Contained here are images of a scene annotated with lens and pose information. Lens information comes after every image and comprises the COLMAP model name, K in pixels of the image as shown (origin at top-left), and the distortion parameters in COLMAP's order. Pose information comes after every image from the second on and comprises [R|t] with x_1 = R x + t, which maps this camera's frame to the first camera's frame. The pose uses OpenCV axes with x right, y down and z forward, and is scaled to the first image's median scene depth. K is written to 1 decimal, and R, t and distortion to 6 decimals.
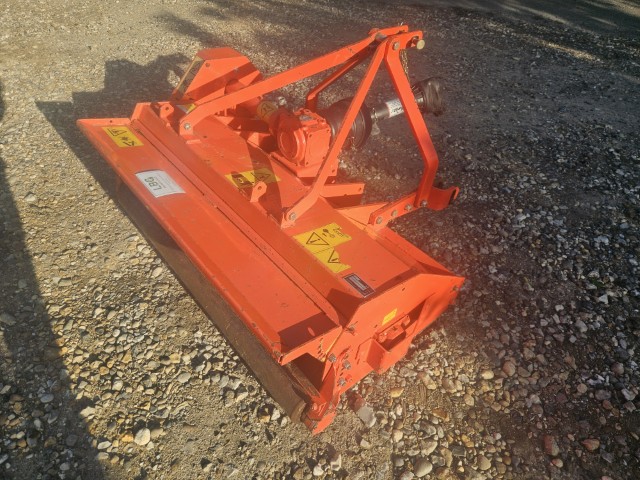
lens RADIAL K [[433.8, 0, 309.7], [0, 433.8, 240.8], [0, 0, 1]] dist [0.024575, -0.004593]
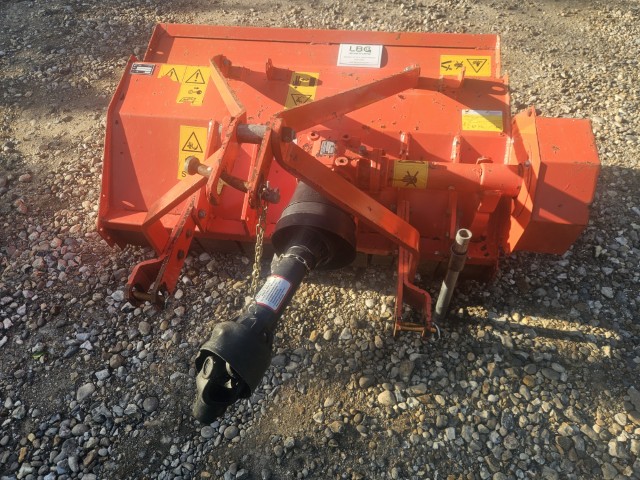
lens RADIAL K [[420.2, 0, 320.3], [0, 420.2, 252.8], [0, 0, 1]] dist [0.049806, -0.043545]
pose [[-0.746080, 0.528321, -0.405267, 0.413936], [-0.454935, 0.039973, 0.889627, -0.998061], [0.486208, 0.848103, 0.210529, 1.138291]]
